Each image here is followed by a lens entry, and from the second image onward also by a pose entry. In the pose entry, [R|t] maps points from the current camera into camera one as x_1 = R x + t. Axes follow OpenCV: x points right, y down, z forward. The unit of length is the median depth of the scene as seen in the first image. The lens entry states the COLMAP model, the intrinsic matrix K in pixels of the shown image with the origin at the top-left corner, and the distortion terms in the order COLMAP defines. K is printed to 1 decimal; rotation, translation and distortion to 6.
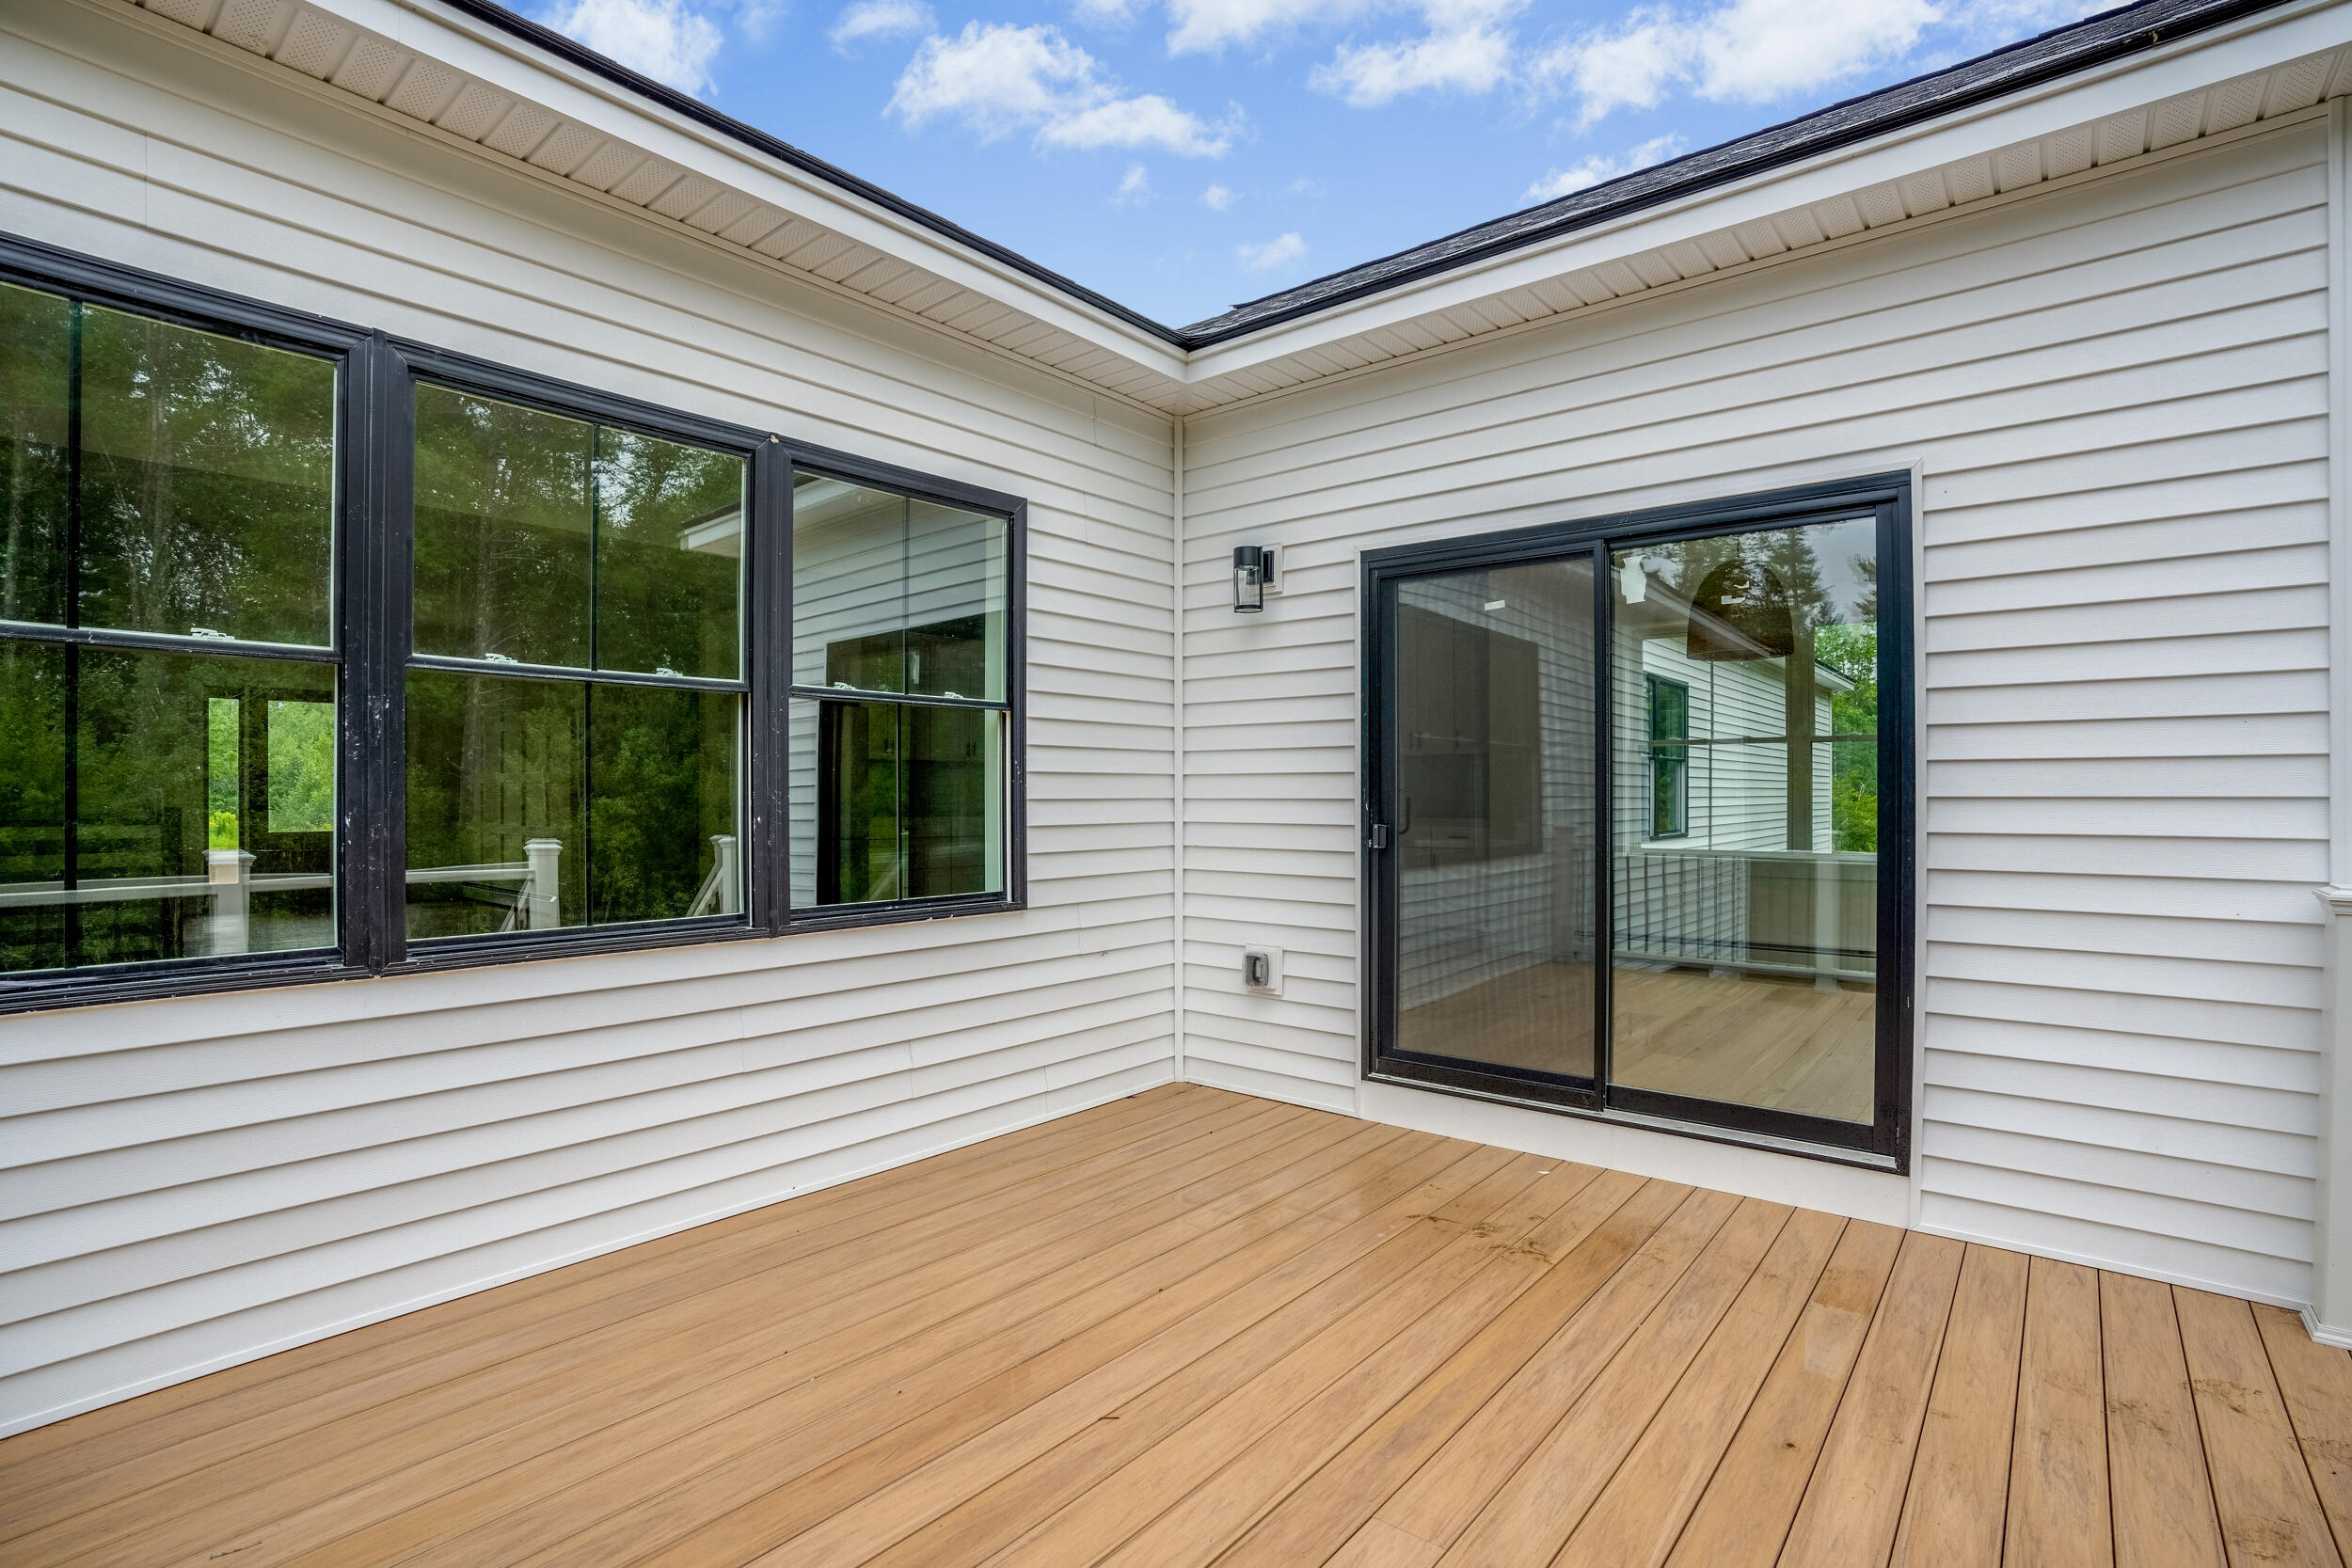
lens RADIAL K [[1079.9, 0, 1177.3], [0, 1079.9, 794.8], [0, 0, 1]] dist [0.002434, 0.000730]
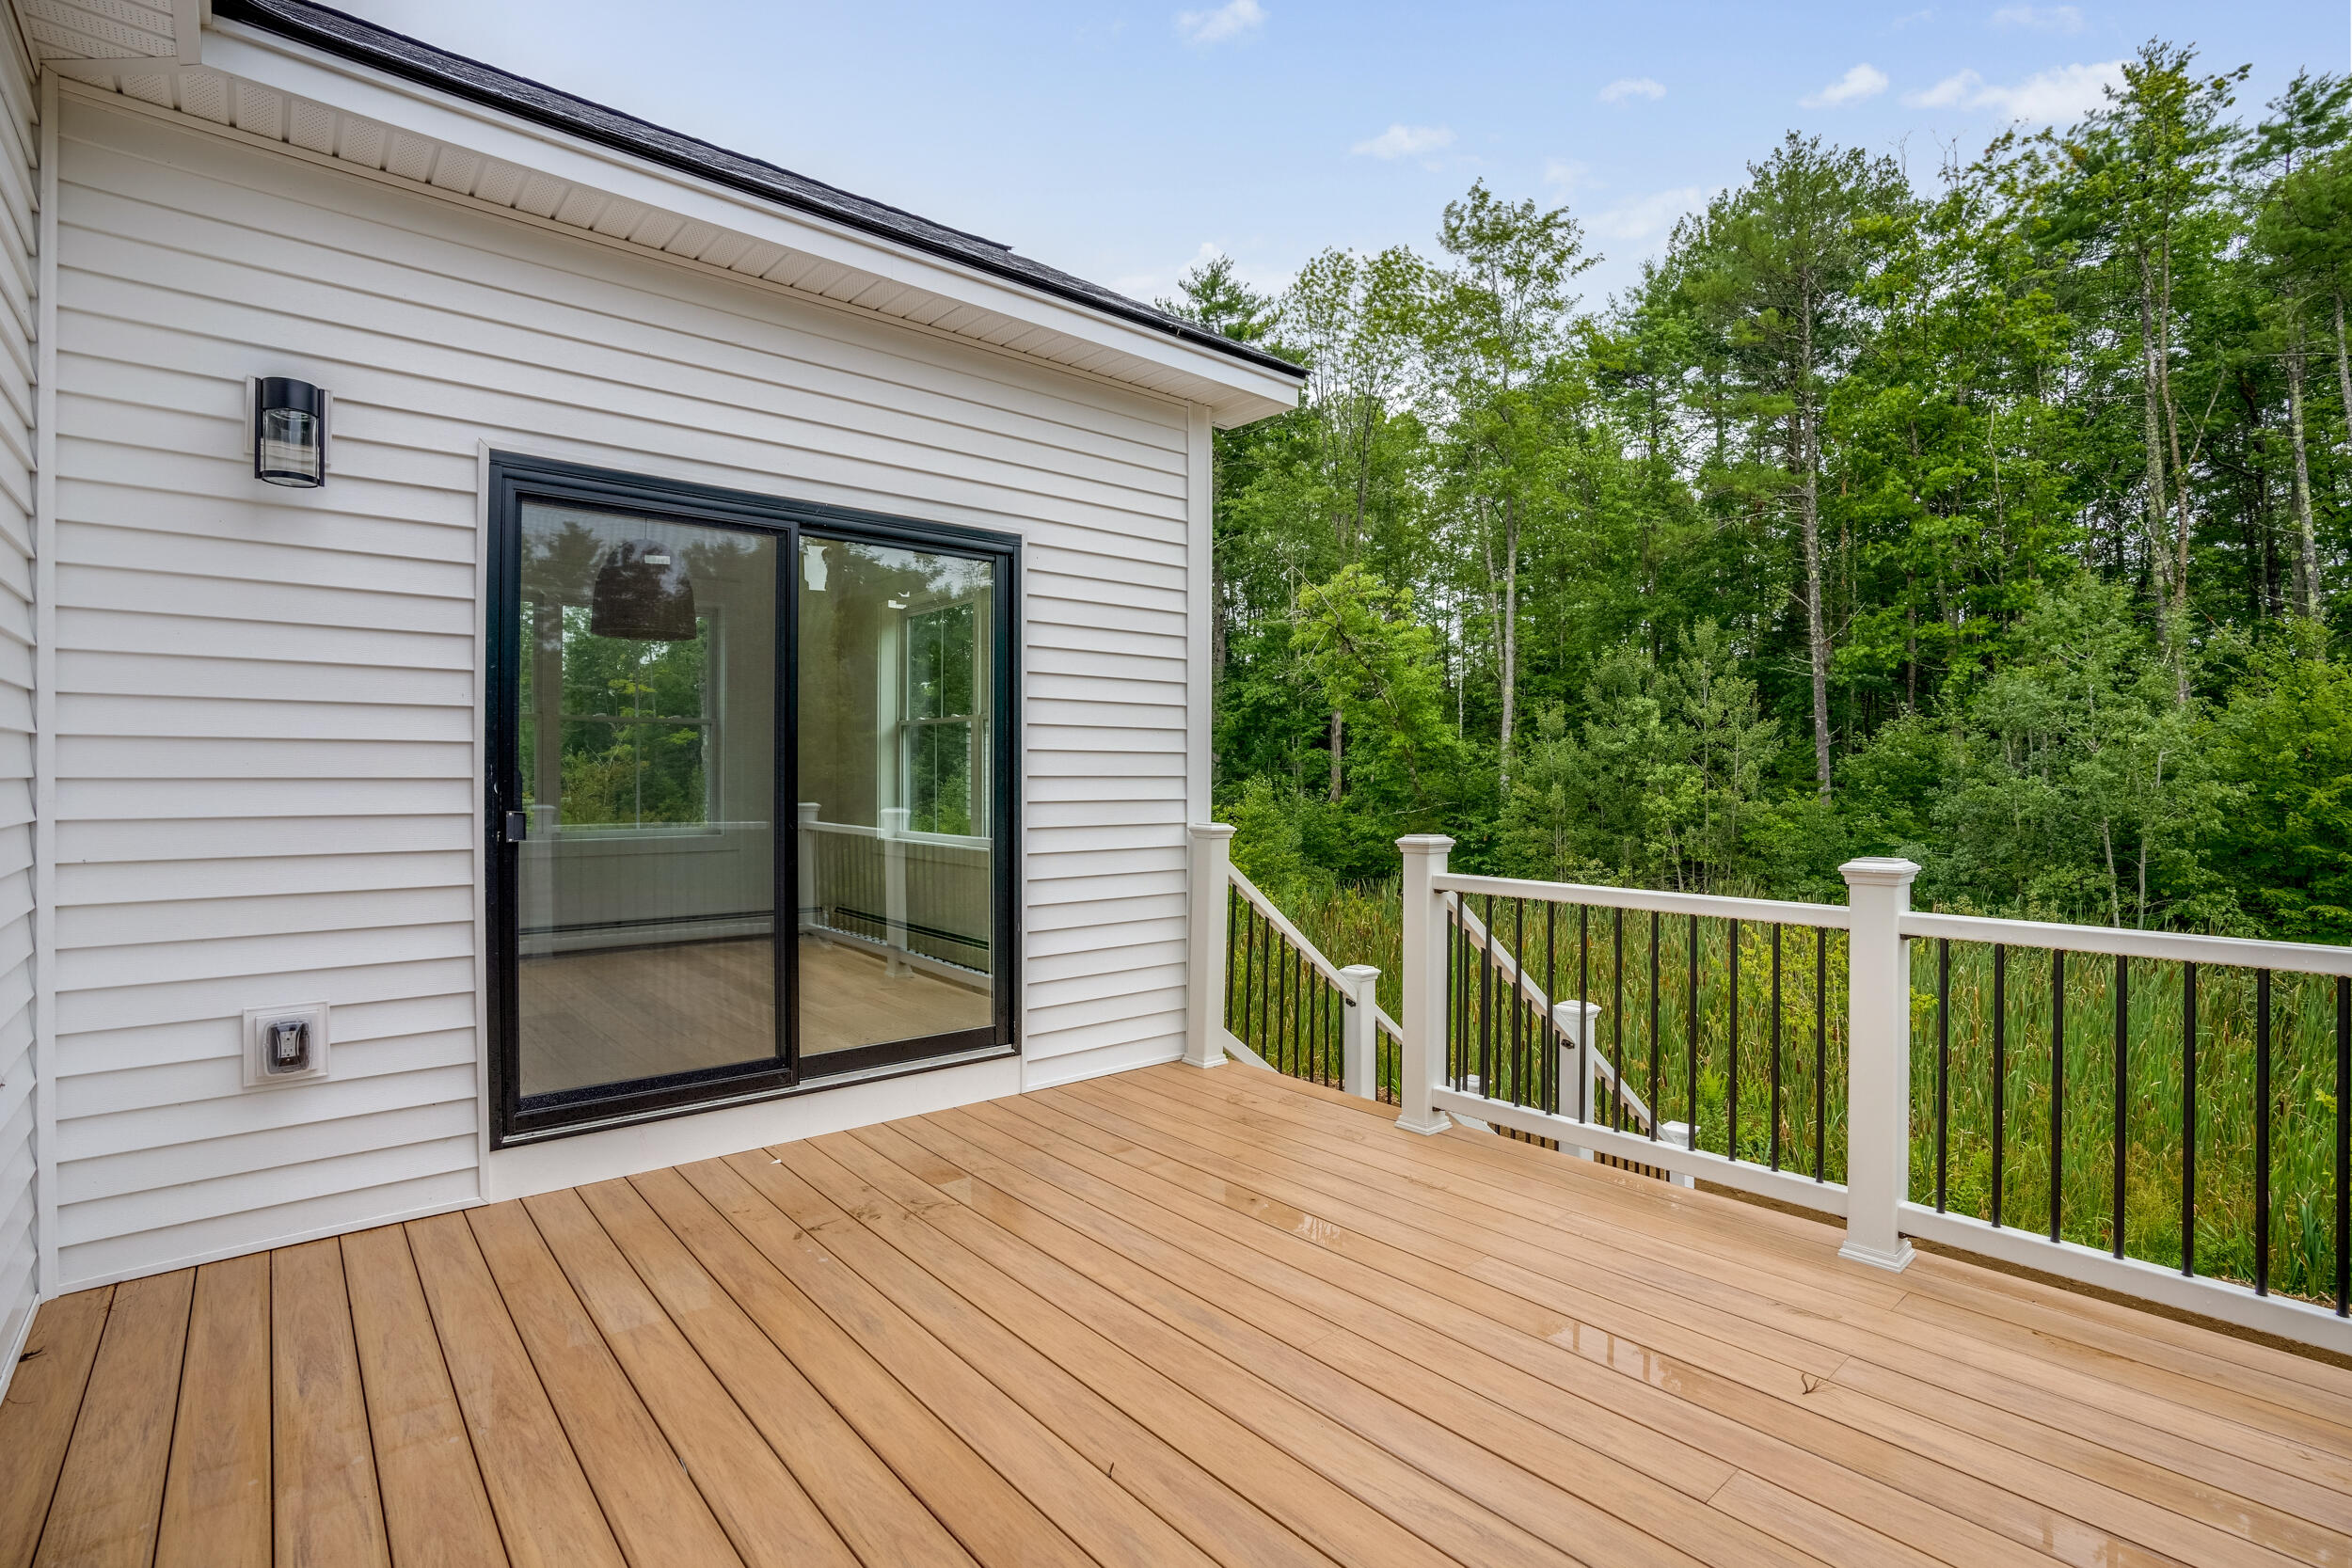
lens RADIAL K [[1109.9, 0, 1169.9], [0, 1109.9, 772.5], [0, 0, 1]] dist [0.000531, 0.000589]
pose [[0.233949, 0.002232, 0.972246, -0.567809], [-0.002174, 0.999996, -0.001772, 0.000080], [-0.972246, -0.001699, 0.233953, 0.435691]]
